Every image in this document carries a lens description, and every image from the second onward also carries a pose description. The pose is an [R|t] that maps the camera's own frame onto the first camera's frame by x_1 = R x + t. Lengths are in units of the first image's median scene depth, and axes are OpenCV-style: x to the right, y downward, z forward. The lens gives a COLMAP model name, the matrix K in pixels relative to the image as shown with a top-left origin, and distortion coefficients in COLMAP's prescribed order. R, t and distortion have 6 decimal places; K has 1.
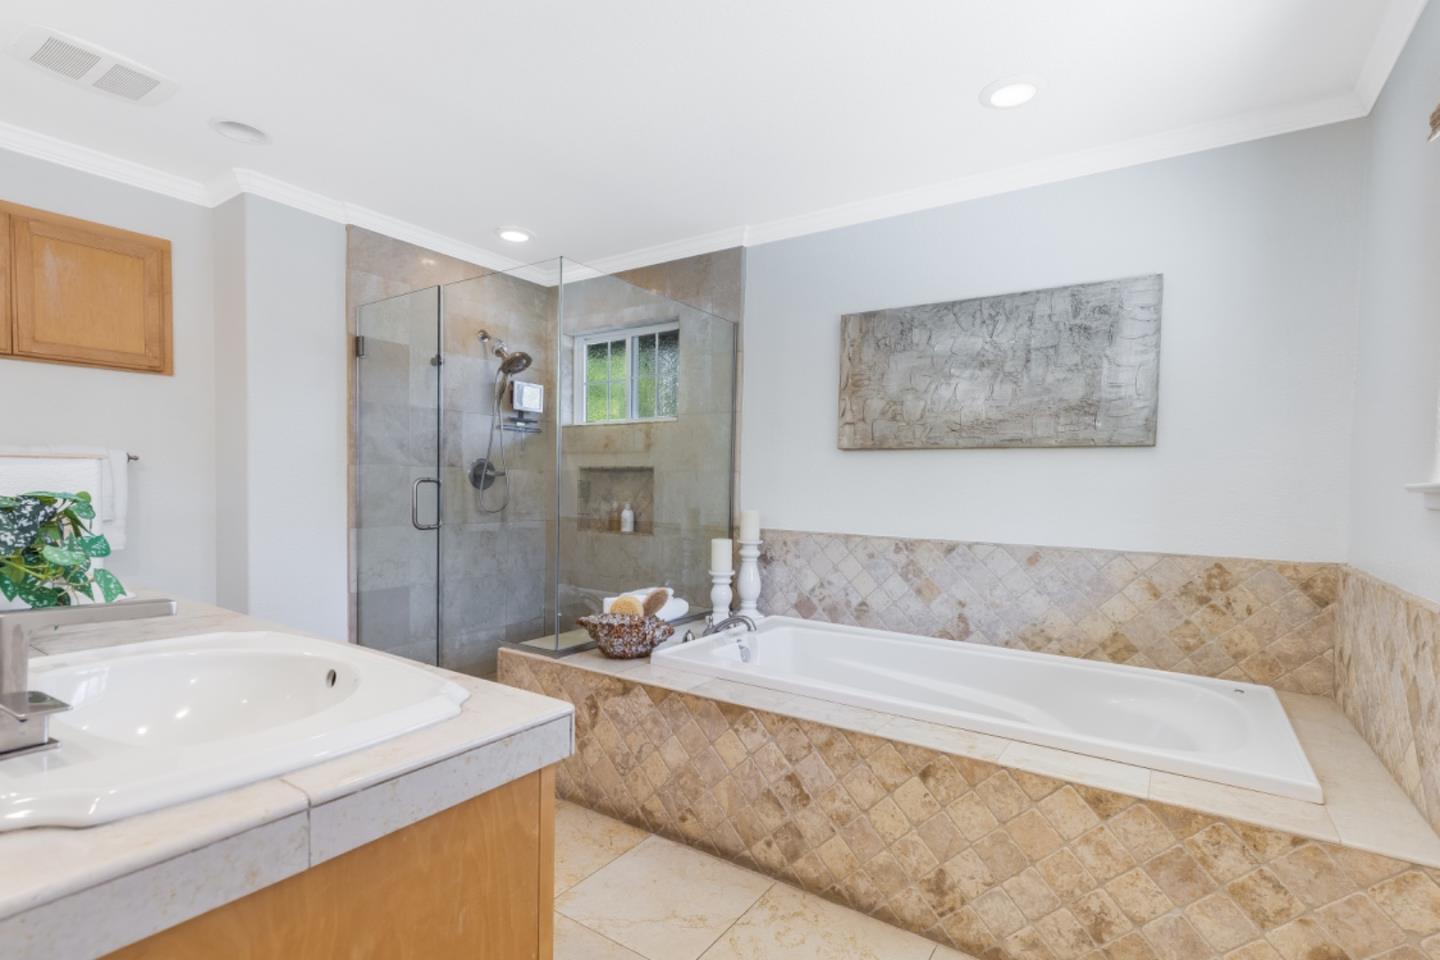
lens RADIAL K [[687.0, 0, 721.3], [0, 687.0, 502.9], [0, 0, 1]] dist [0.001275, 0.000174]
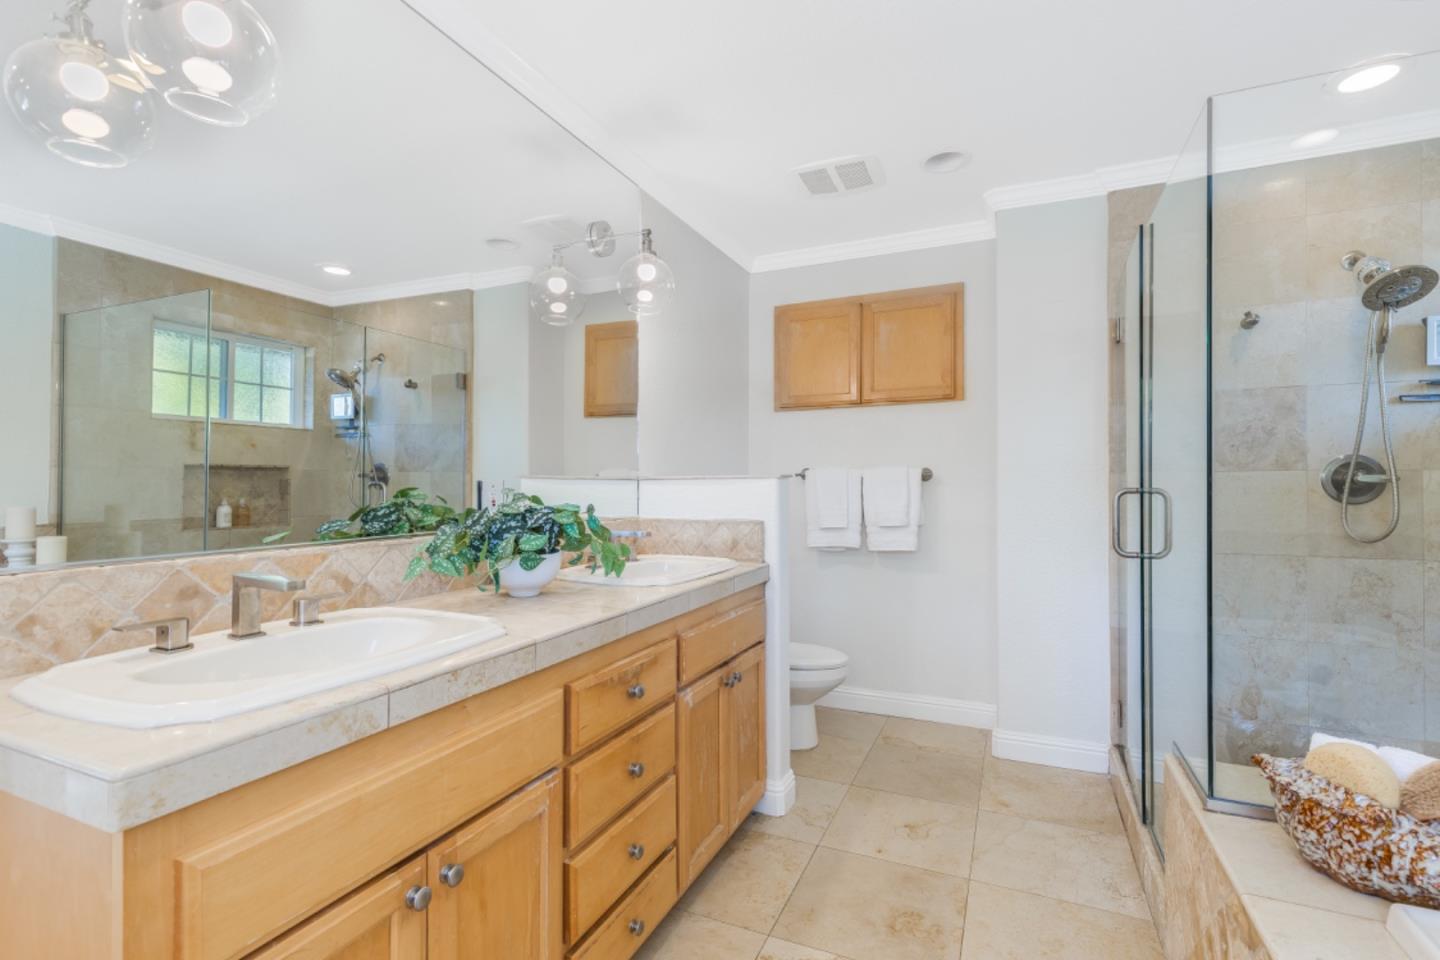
lens RADIAL K [[652.0, 0, 716.9], [0, 652.0, 476.8], [0, 0, 1]] dist [0.002355, 0.000149]
pose [[0.164644, -0.031188, -0.985860, 0.187055], [-0.027521, 0.998966, -0.036199, -0.009747], [0.985969, 0.033092, 0.163616, 0.437819]]
